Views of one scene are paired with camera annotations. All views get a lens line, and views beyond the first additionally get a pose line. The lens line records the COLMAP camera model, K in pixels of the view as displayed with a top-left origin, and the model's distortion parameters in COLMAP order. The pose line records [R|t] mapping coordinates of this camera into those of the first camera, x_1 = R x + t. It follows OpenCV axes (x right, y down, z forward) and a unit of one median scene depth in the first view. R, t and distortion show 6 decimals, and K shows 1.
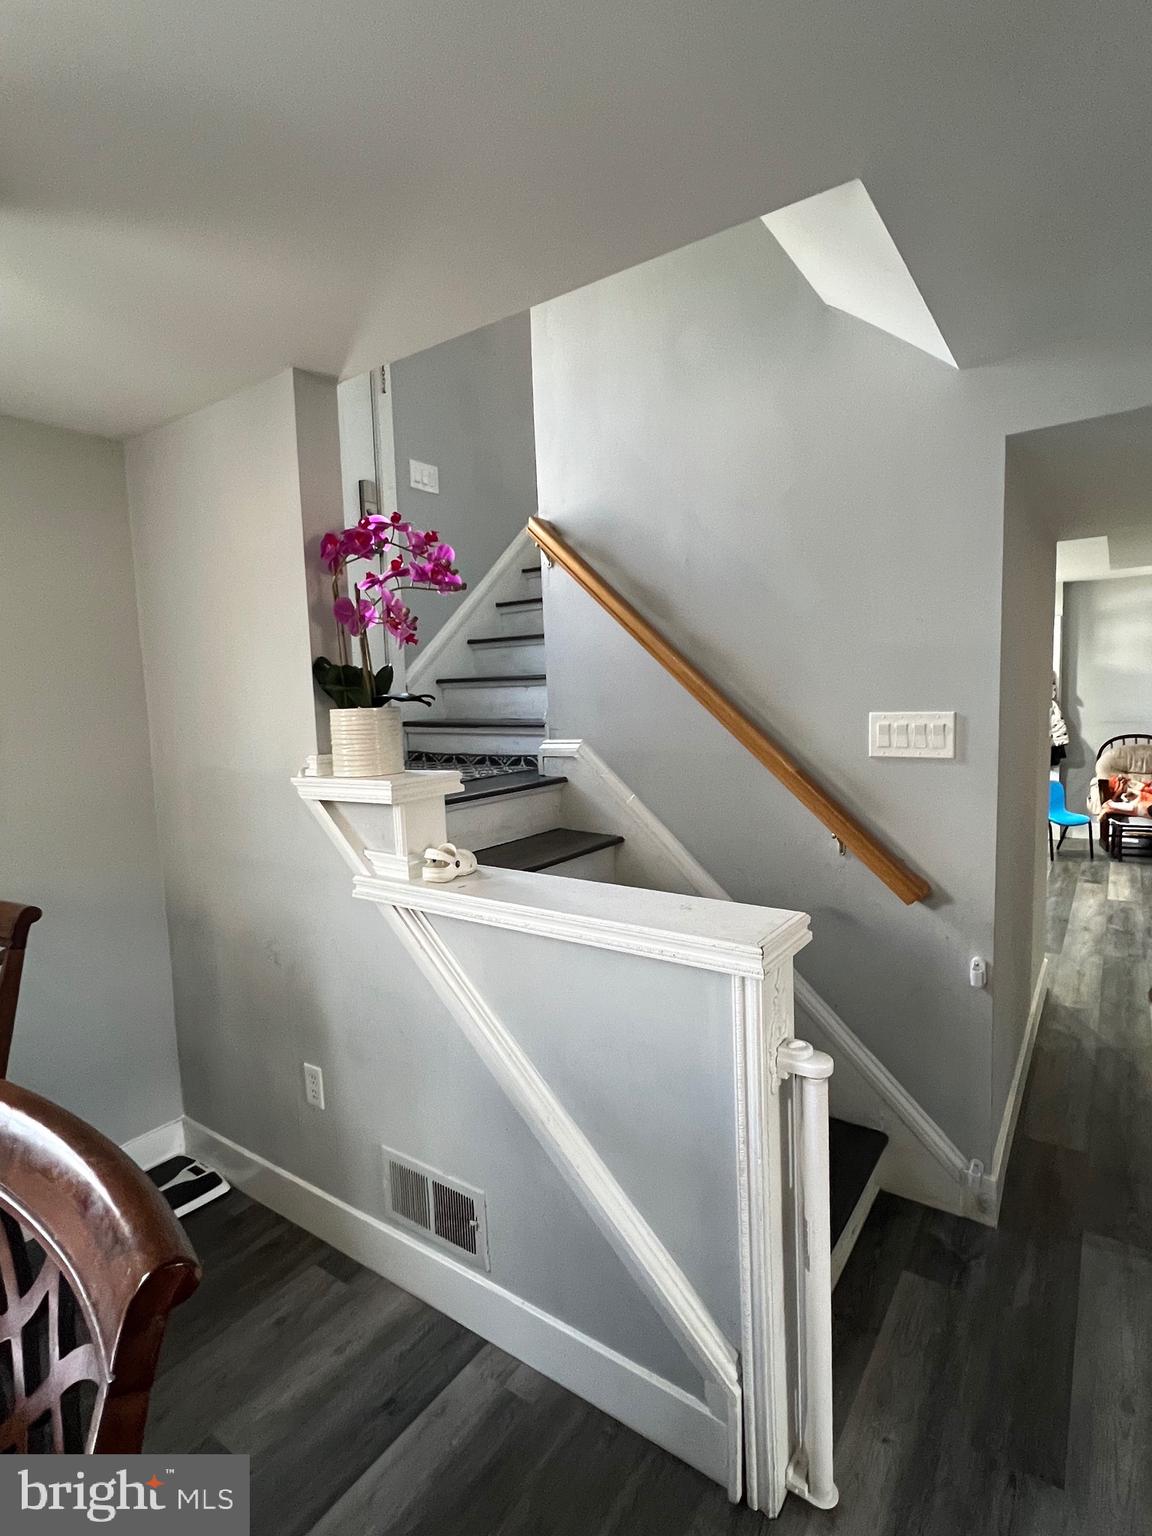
lens RADIAL K [[783.8, 0, 576.0], [0, 783.8, 768.0], [0, 0, 1]] dist [-0.001139, -0.000009]
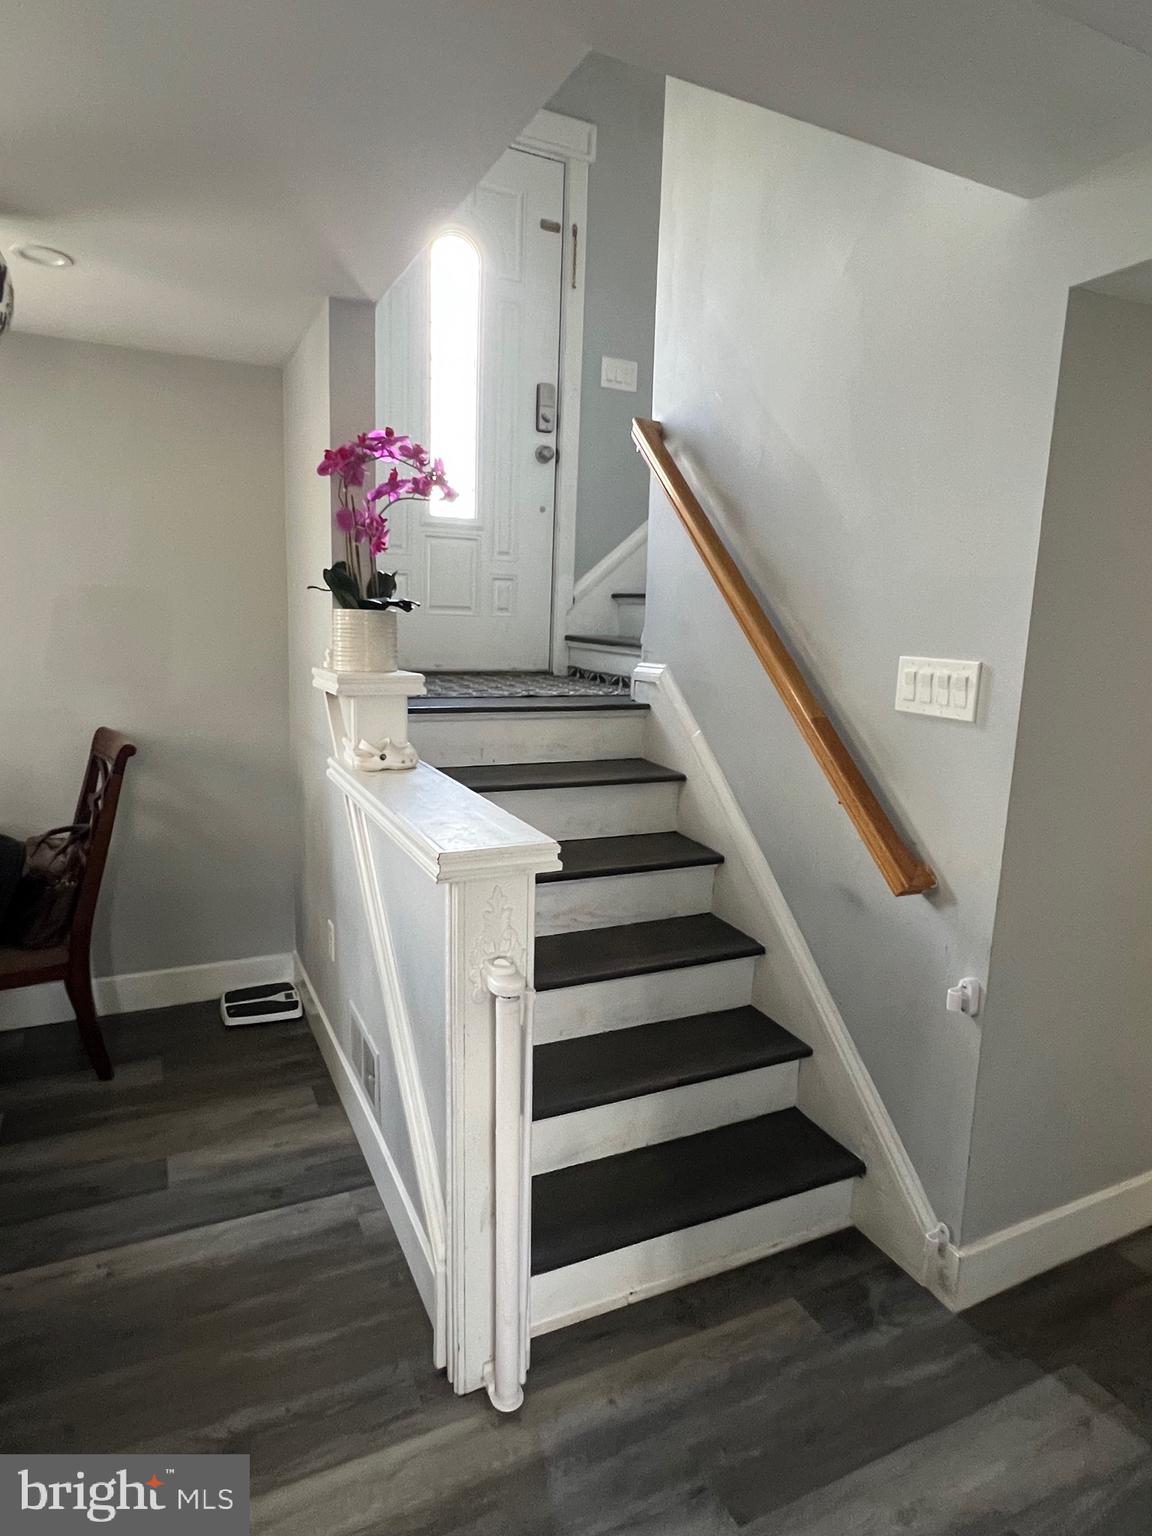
lens RADIAL K [[900.3, 0, 566.7], [0, 900.3, 765.1], [0, 0, 1]] dist [-0.001463, -0.001577]
pose [[0.868703, 0.141513, -0.474688, 0.526091], [-0.107961, 0.989375, 0.097376, -0.012591], [0.483425, -0.033343, 0.874751, 0.021373]]
